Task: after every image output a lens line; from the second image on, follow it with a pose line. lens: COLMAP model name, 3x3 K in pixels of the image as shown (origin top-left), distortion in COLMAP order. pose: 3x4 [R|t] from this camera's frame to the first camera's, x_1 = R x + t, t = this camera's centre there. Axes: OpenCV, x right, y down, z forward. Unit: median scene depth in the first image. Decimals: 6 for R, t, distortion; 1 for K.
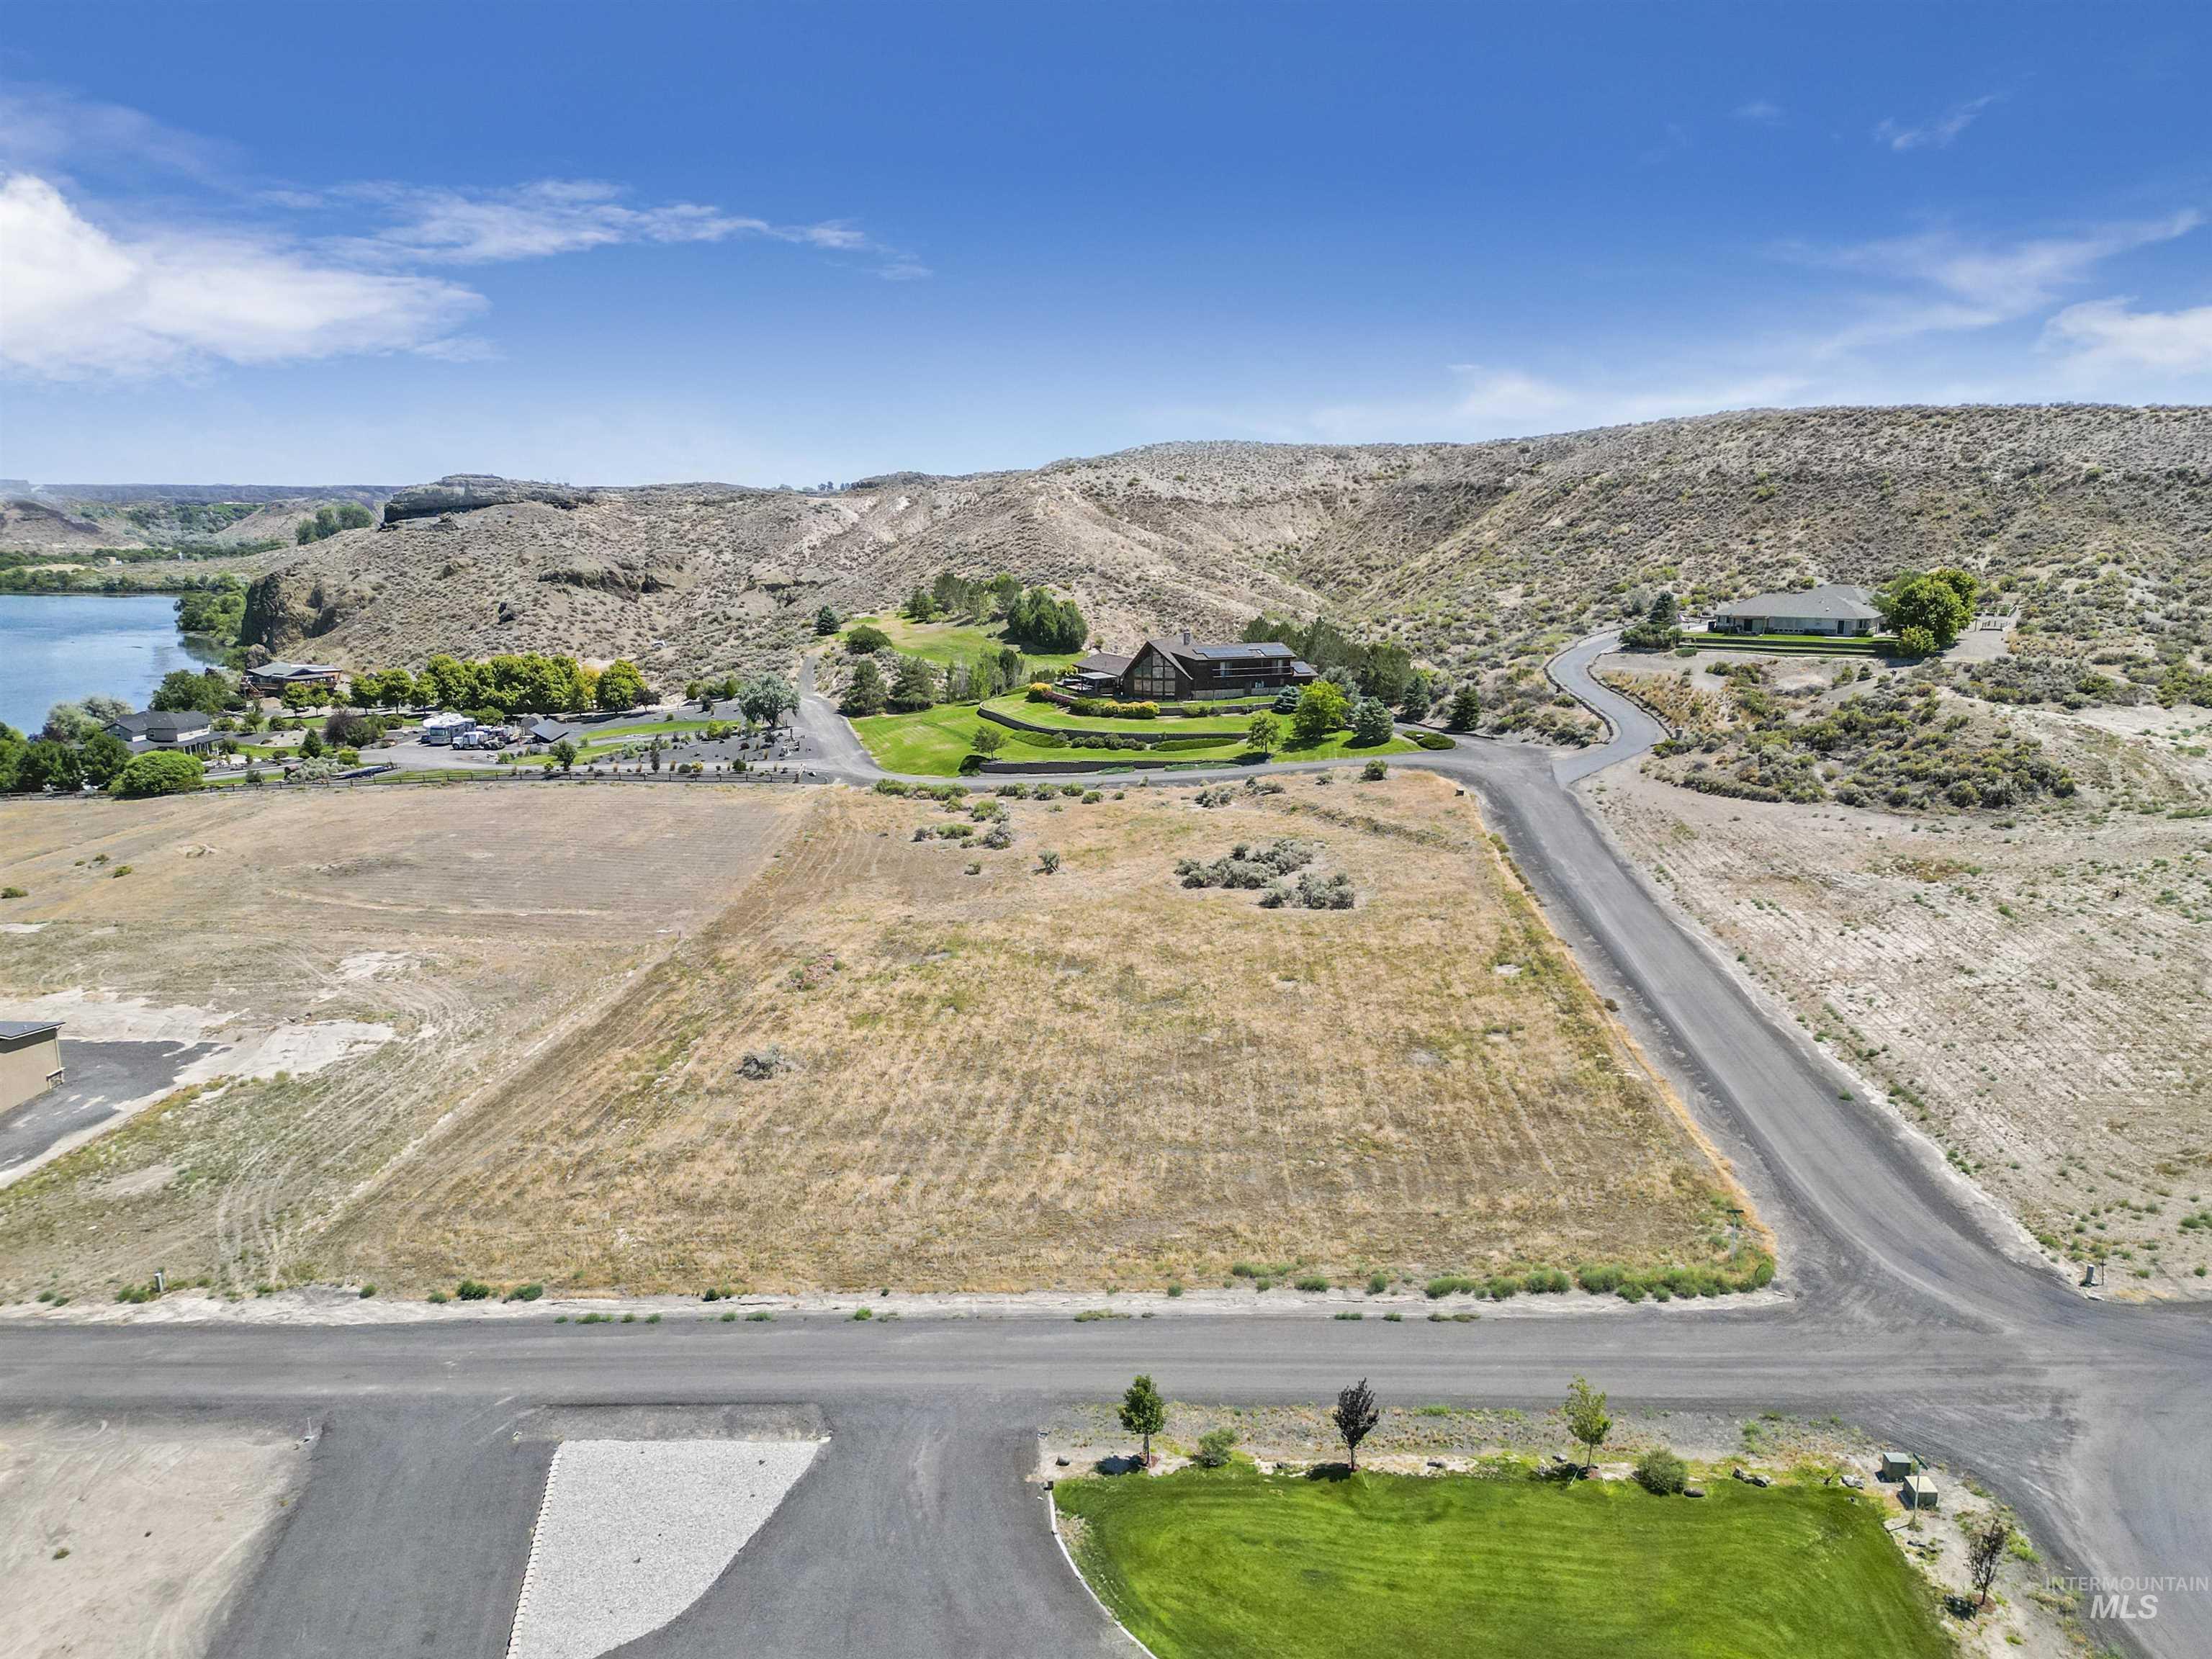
lens RADIAL K [[1569.9, 0, 1106.0], [0, 1569.9, 829.5], [0, 0, 1]] dist [0.072231, -0.073283]
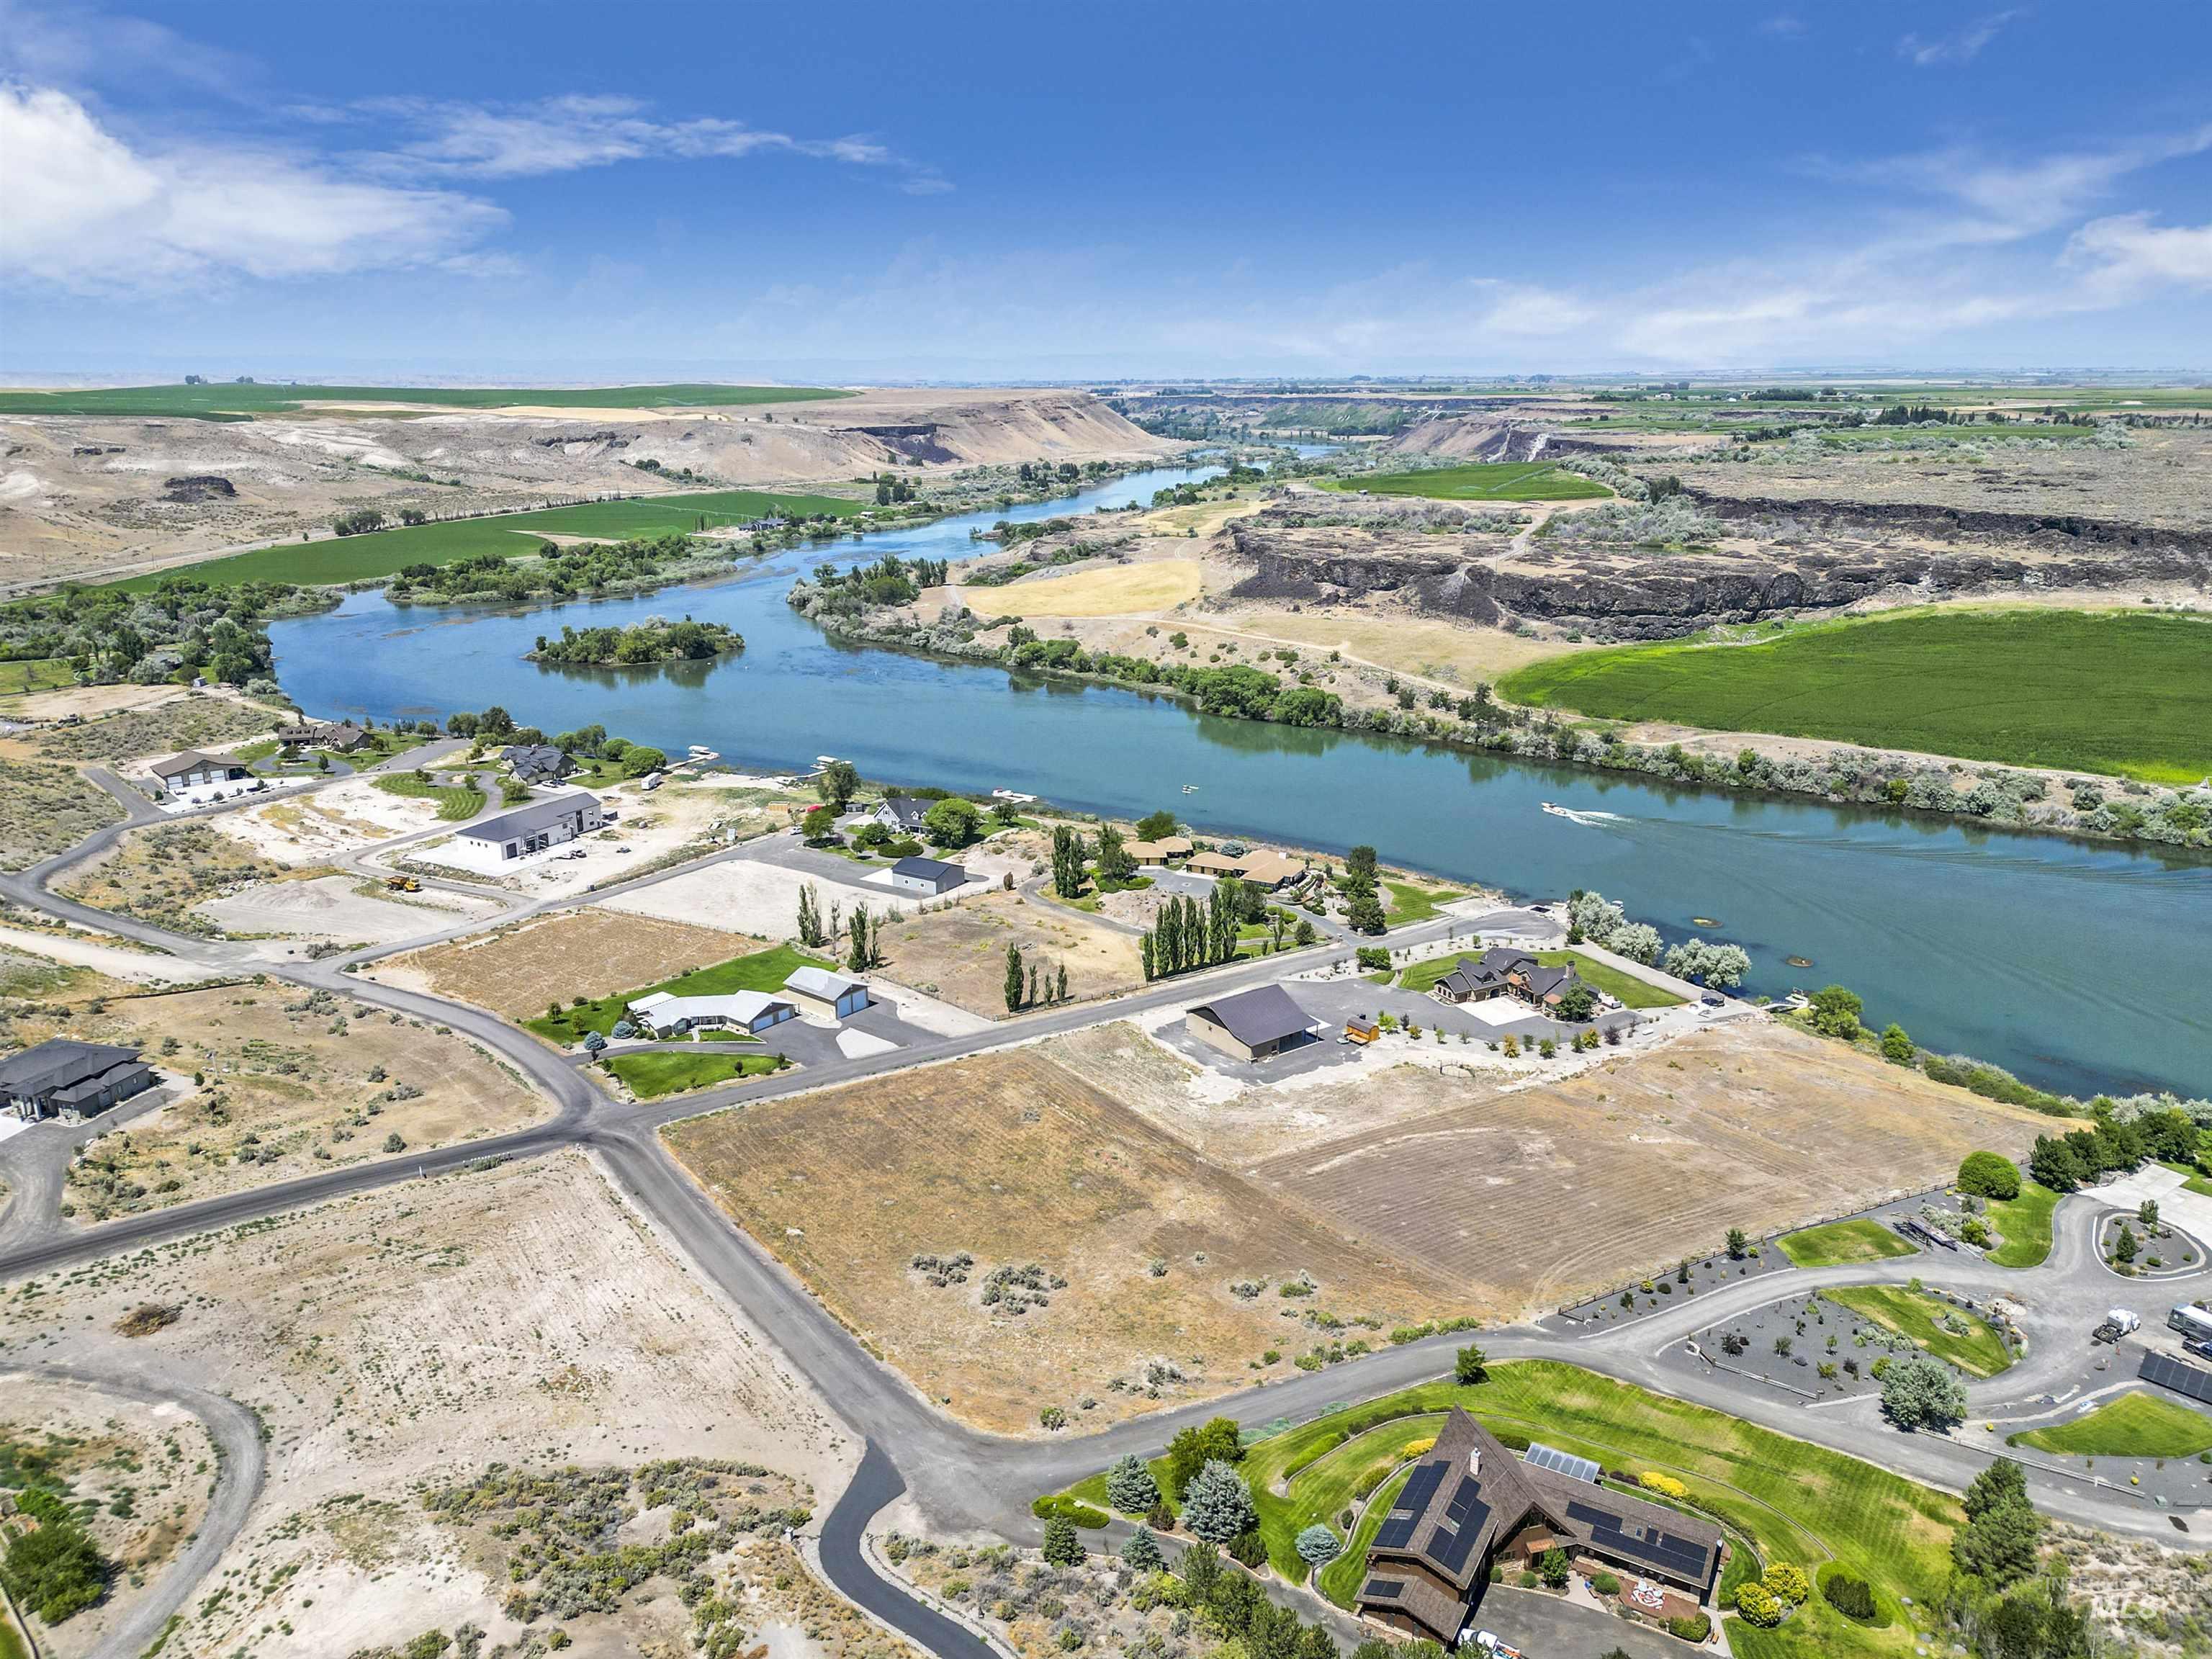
lens RADIAL K [[1549.9, 0, 1106.0], [0, 1549.9, 829.5], [0, 0, 1]] dist [0.073659, -0.074746]
pose [[-0.773328, 0.174687, -0.609466, 0.998936], [-0.120994, 0.902962, 0.412335, -1.156292], [0.622354, 0.392612, -0.677150, 2.240918]]
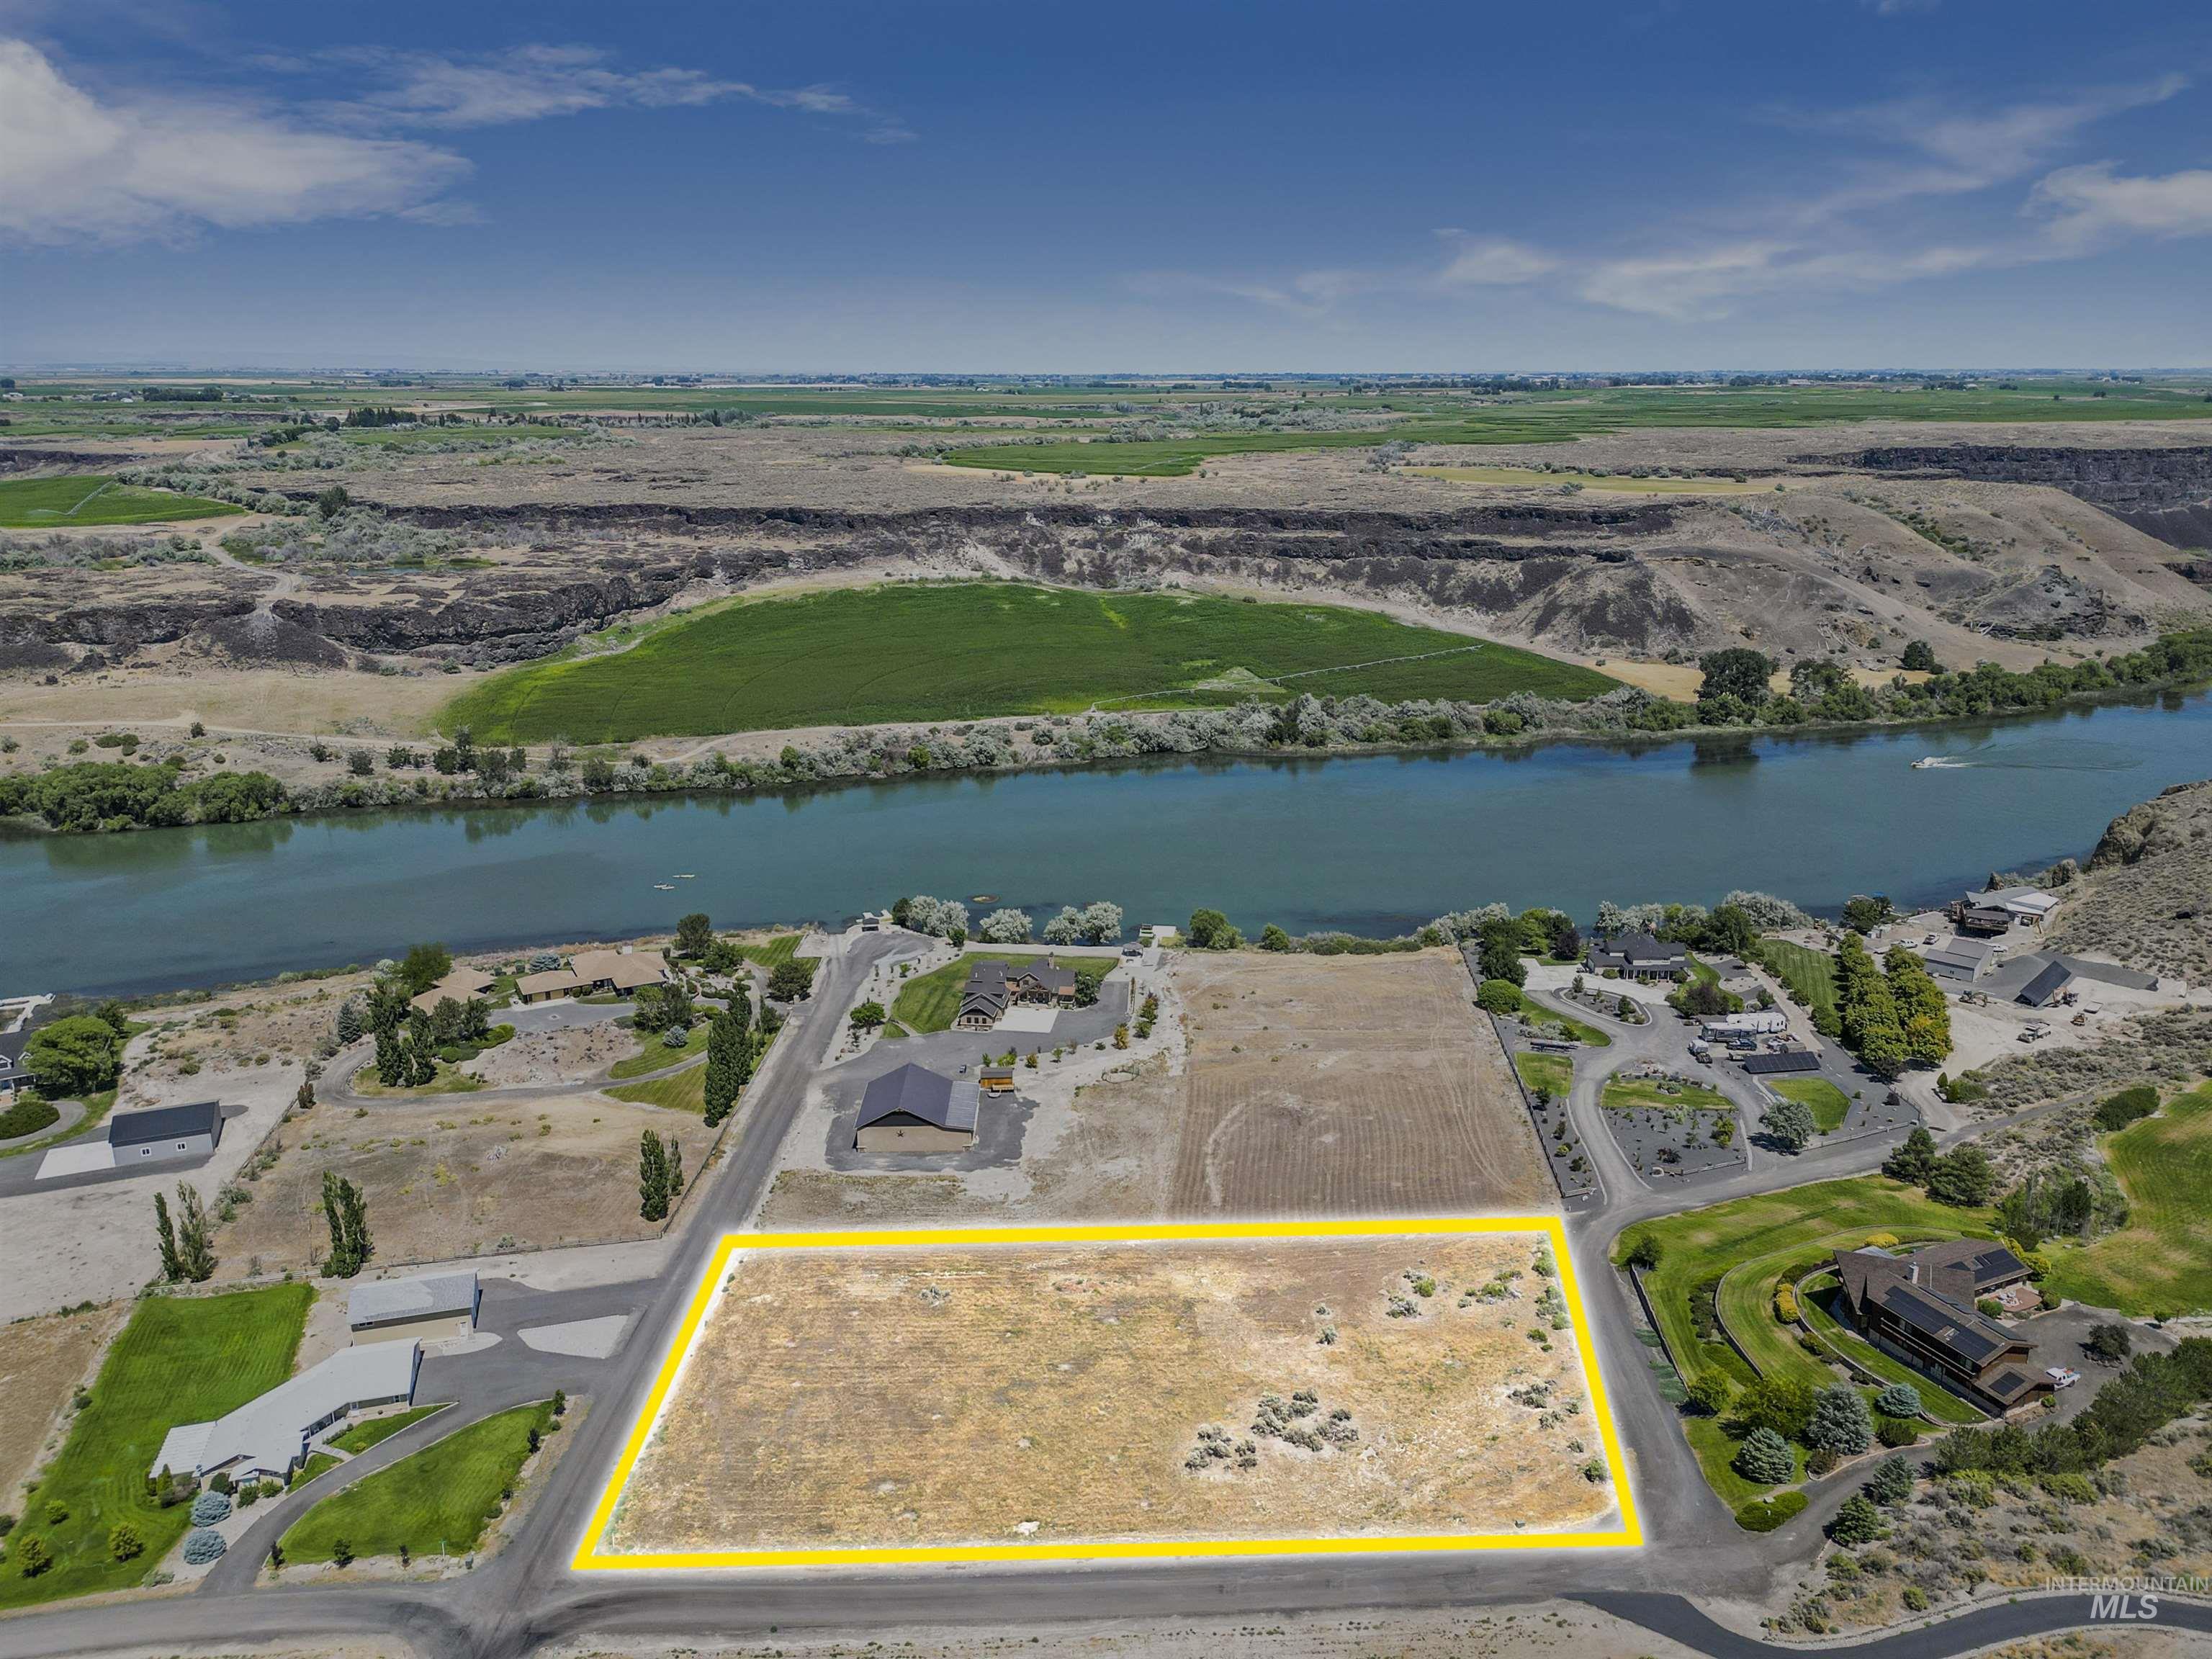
lens RADIAL K [[1608.2, 0, 1106.0], [0, 1608.2, 829.5], [0, 0, 1]] dist [0.029107, -0.000487]
pose [[0.065739, 0.265709, -0.961809, 1.456847], [-0.193437, 0.949003, 0.248950, -0.873126], [0.978908, 0.169684, 0.113784, 0.743201]]
